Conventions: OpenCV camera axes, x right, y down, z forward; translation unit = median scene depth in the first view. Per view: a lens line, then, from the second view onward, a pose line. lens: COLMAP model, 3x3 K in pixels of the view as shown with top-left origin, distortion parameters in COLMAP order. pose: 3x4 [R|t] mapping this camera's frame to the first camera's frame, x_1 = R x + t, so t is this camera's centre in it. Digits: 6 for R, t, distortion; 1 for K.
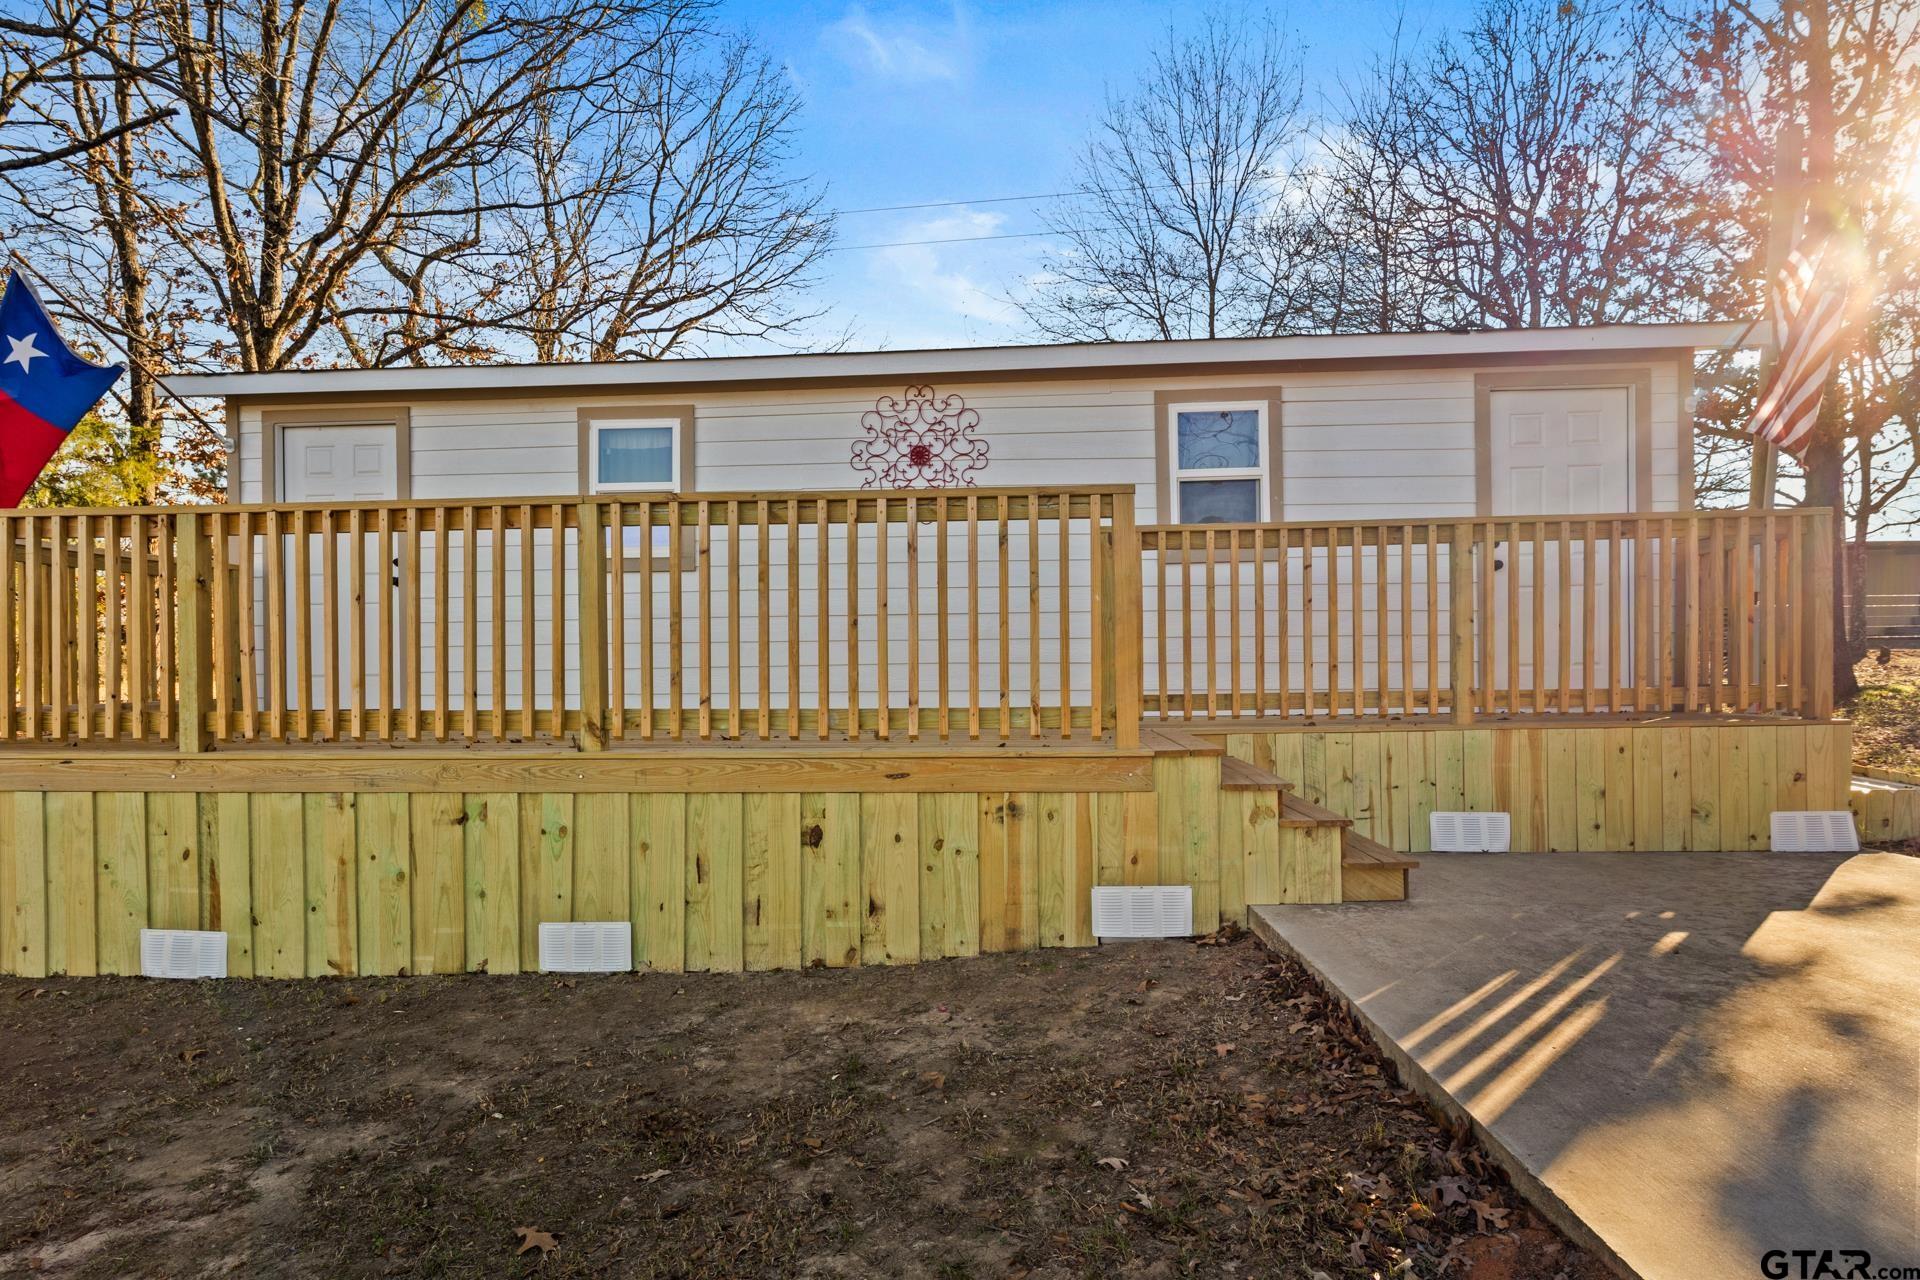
lens RADIAL K [[965.5, 0, 965.1], [0, 965.5, 618.7], [0, 0, 1]] dist [-0.004892, -0.000208]
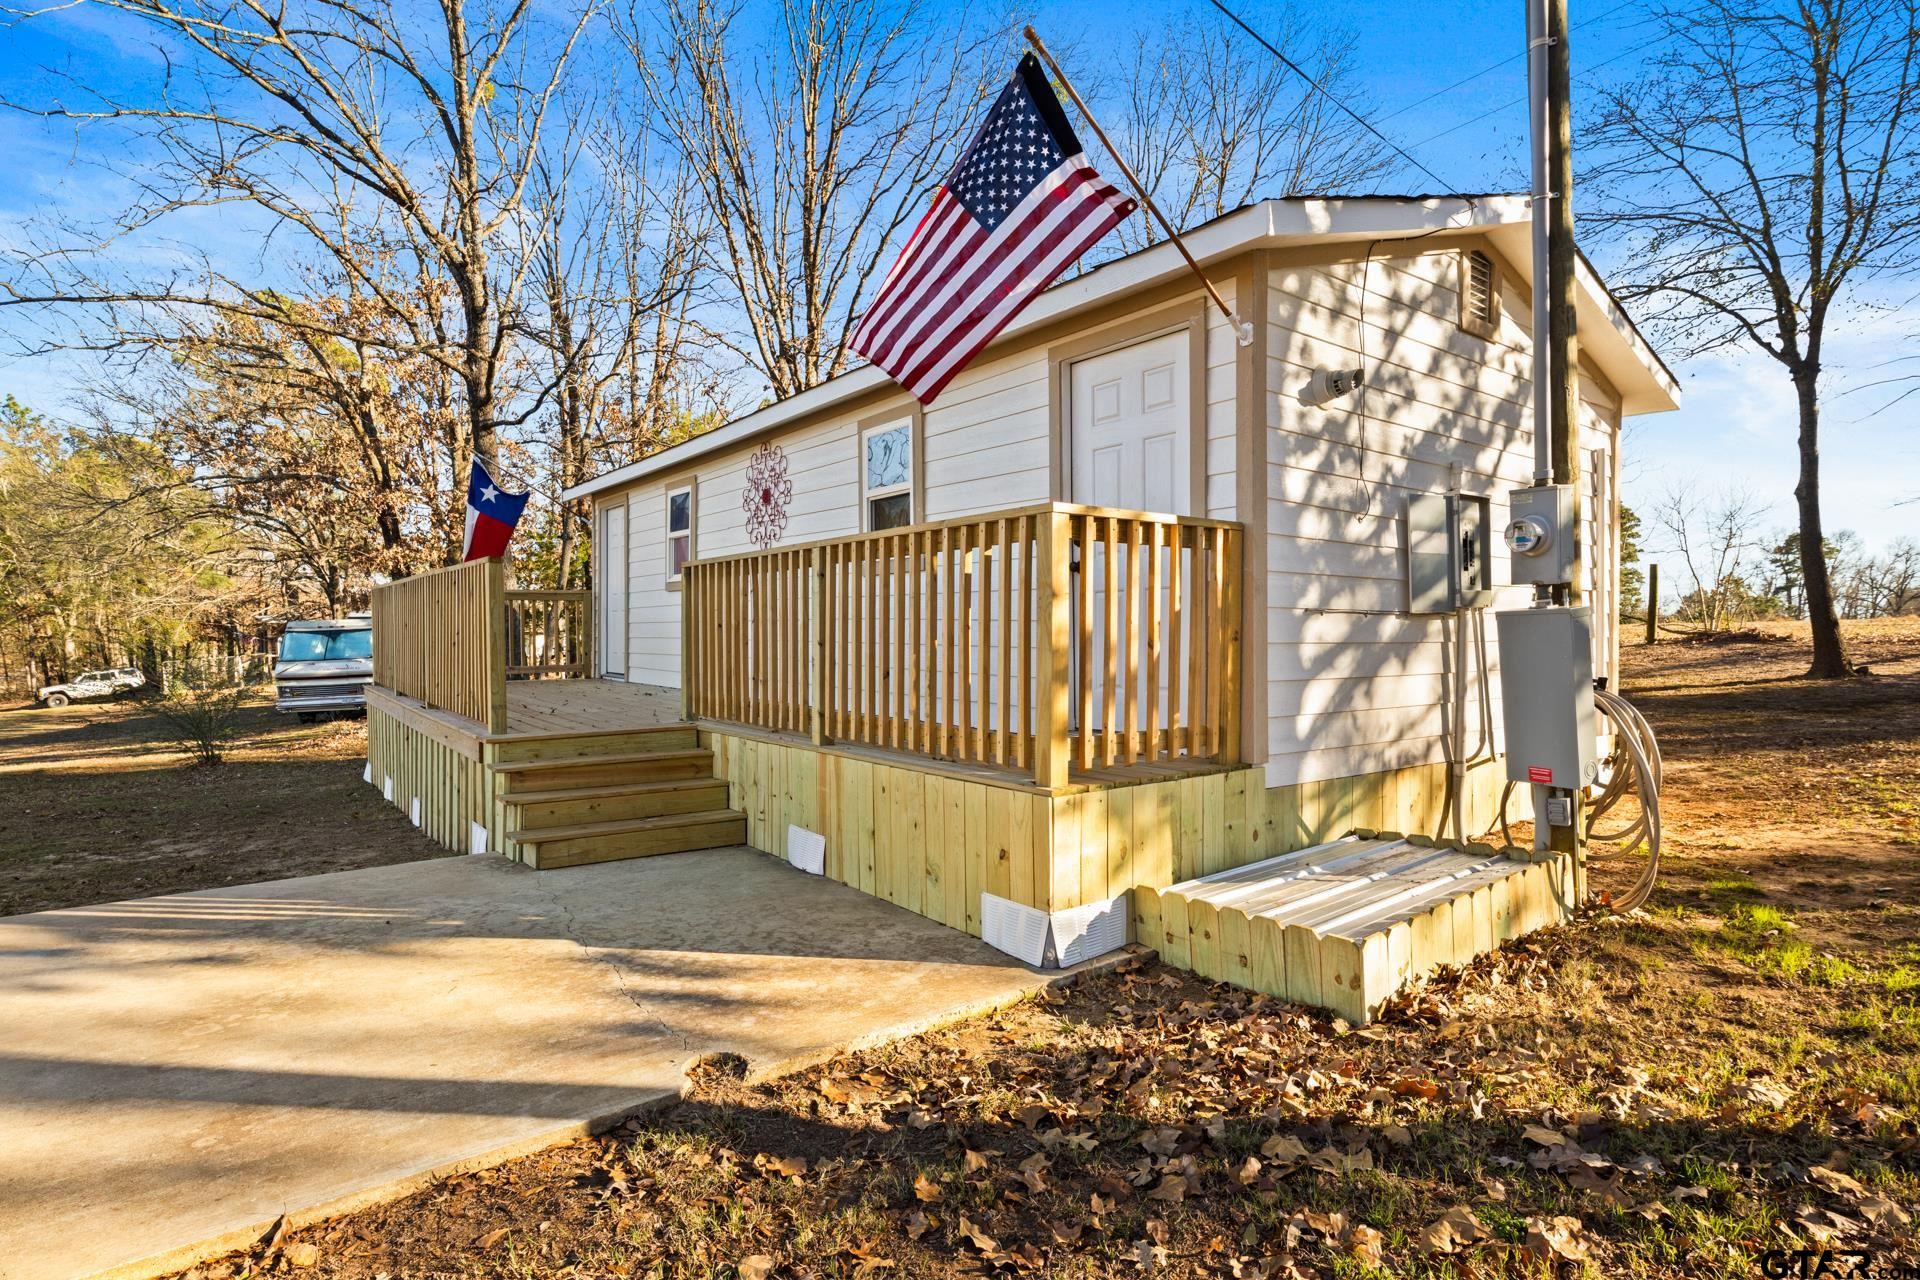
lens RADIAL K [[965.5, 0, 965.1], [0, 965.5, 618.7], [0, 0, 1]] dist [-0.004892, -0.000208]
pose [[0.657264, 0.009692, -0.753598, 1.162470], [-0.005613, 0.999953, 0.007965, -0.022145], [0.753639, -0.001005, 0.657288, 0.391524]]
